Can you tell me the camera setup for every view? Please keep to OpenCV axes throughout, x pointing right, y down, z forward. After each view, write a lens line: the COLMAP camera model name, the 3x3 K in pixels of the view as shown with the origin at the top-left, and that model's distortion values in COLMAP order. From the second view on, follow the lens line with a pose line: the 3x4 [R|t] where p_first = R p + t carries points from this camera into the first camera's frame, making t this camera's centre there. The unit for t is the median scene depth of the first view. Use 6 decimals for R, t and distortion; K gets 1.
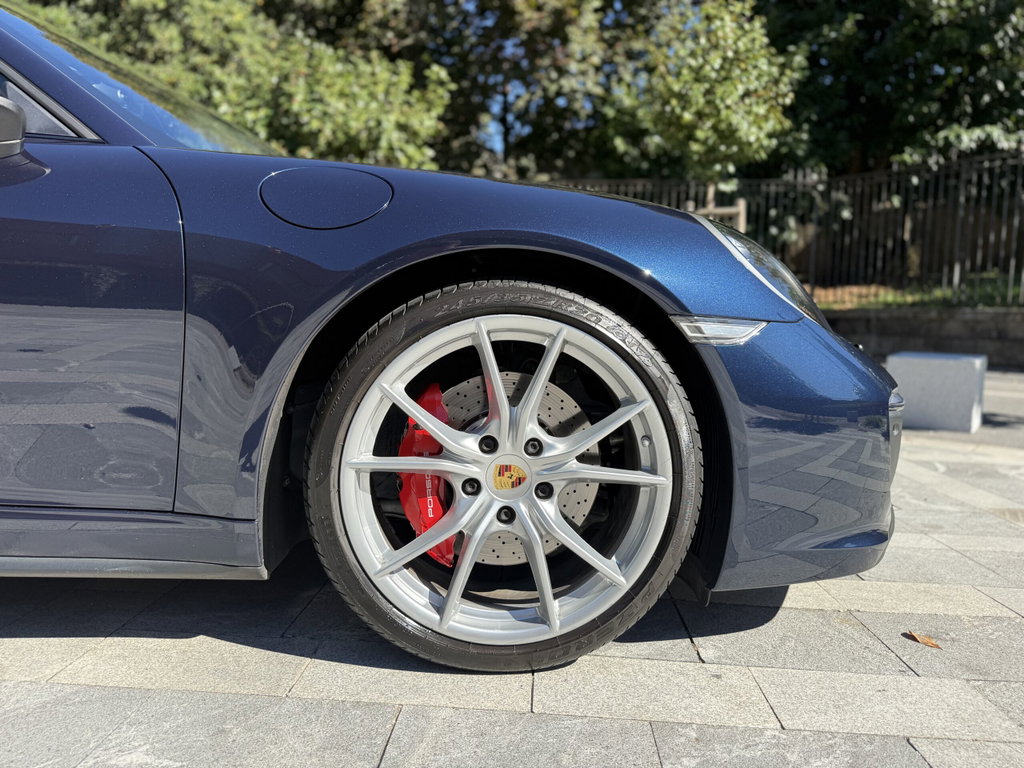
lens RADIAL K [[736.4, 0, 526.5], [0, 736.4, 401.0], [0, 0, 1]] dist [-0.036174, 0.031795]
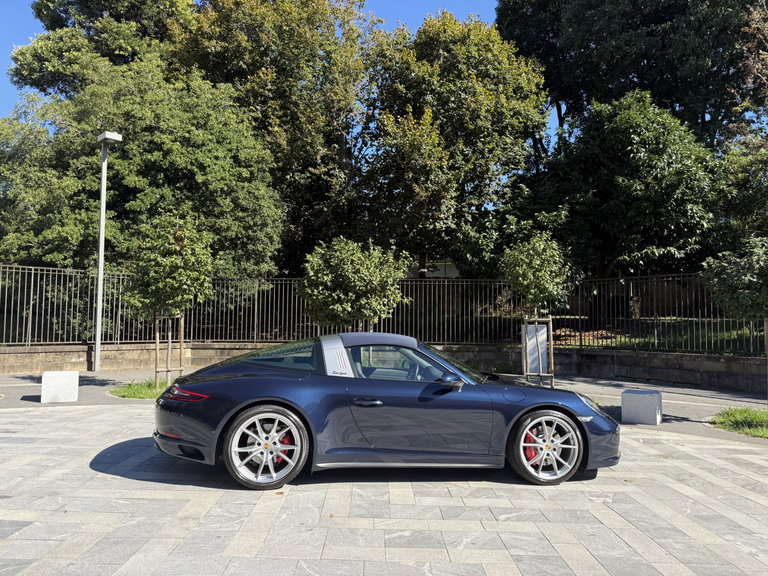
lens RADIAL K [[557.0, 0, 384.5], [0, 557.0, 291.6], [0, 0, 1]] dist [0.065594, -0.094696]
pose [[0.998700, -0.005698, 0.050651, -0.318906], [0.014055, 0.985991, -0.166206, -0.079062], [-0.048994, 0.166702, 0.984789, -0.713364]]
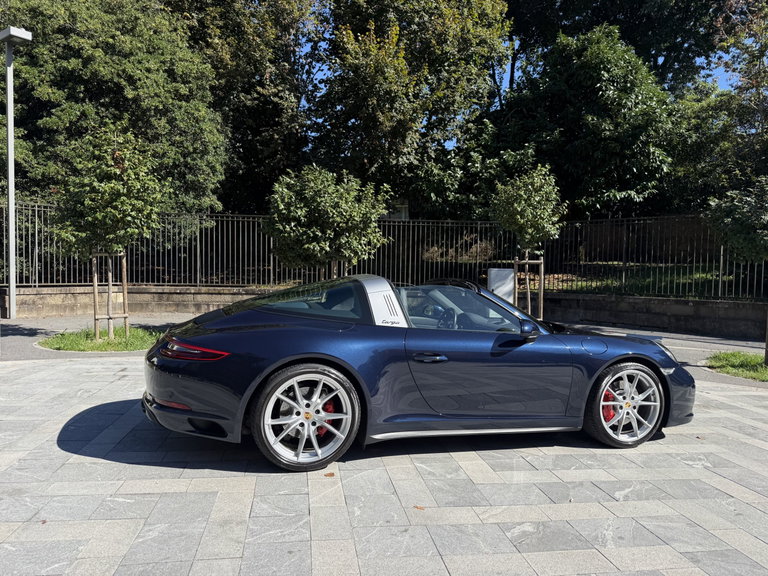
lens RADIAL K [[557.0, 0, 384.5], [0, 557.0, 291.6], [0, 0, 1]] dist [0.065594, -0.094696]
pose [[0.981428, -0.010223, 0.191561, -0.490898], [0.023606, 0.997425, -0.067715, -0.089955], [-0.190375, 0.070979, 0.979142, -0.495184]]
